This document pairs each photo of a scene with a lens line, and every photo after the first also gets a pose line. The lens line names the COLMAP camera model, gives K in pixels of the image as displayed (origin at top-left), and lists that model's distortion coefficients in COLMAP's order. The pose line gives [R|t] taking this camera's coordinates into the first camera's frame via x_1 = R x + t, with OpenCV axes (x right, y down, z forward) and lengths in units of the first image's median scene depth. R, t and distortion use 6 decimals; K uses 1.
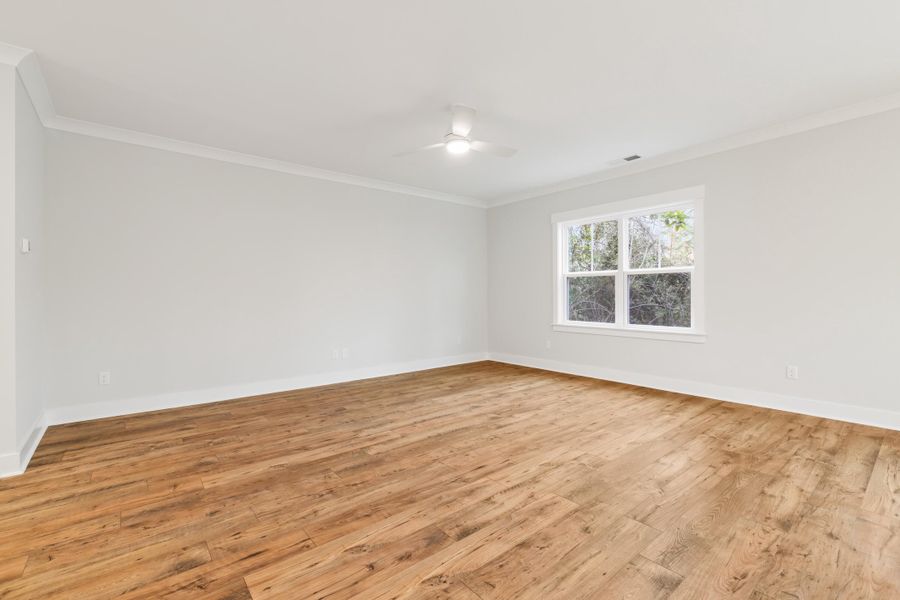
lens RADIAL K [[393.6, 0, 448.1], [0, 393.6, 297.1], [0, 0, 1]] dist [-0.001715, 0.000418]
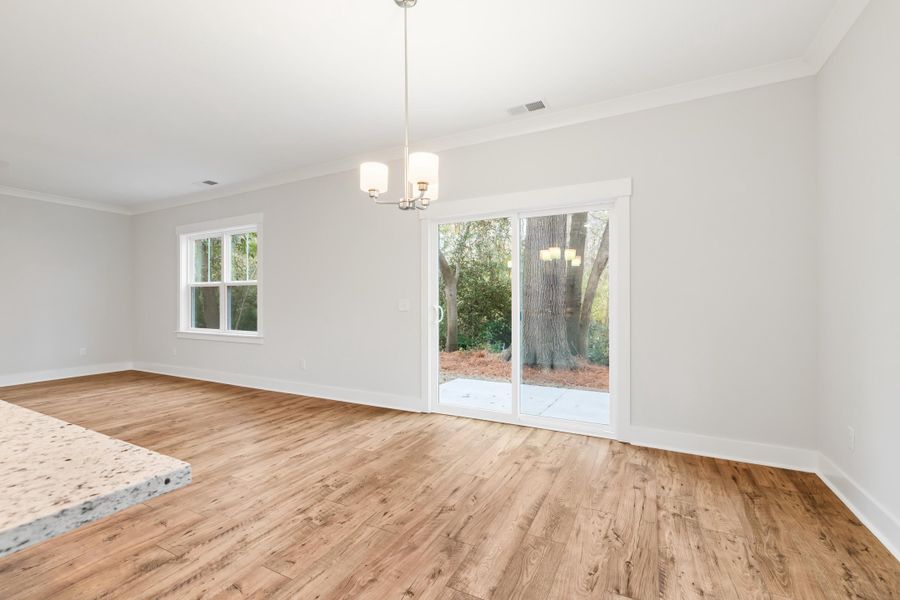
lens RADIAL K [[400.4, 0, 451.0], [0, 400.4, 296.7], [0, 0, 1]] dist [0.013147, 0.000140]
pose [[0.923572, 0.001966, 0.383420, 0.964248], [0.005529, 0.999815, -0.018445, -0.001871], [-0.383385, 0.019156, 0.923390, -0.474716]]
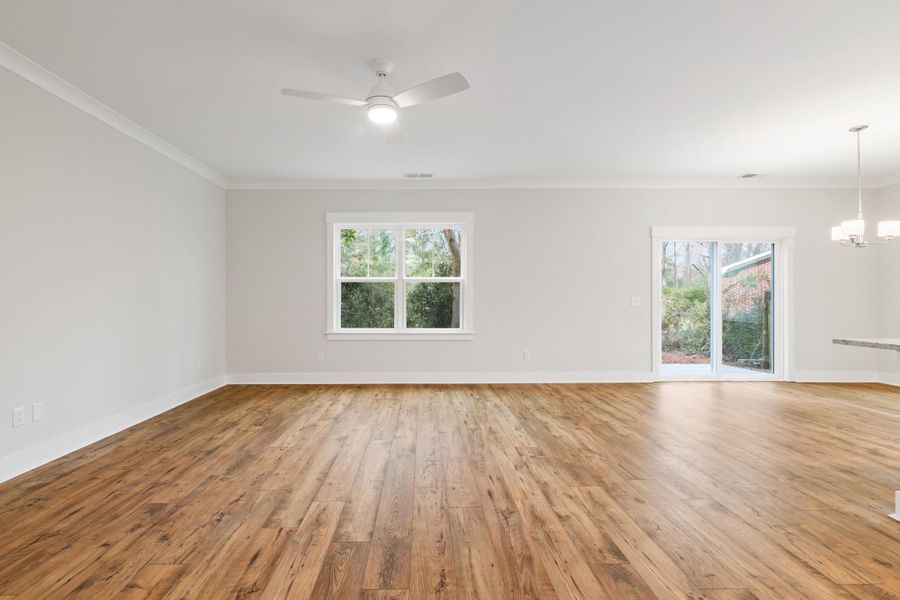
lens RADIAL K [[397.6, 0, 434.0], [0, 397.6, 301.2], [0, 0, 1]] dist [-0.002339, 0.000141]
pose [[0.633762, 0.001454, 0.773526, -0.532140], [0.004230, 0.999977, -0.005346, 0.002516], [-0.773516, 0.006660, 0.633742, 0.405911]]
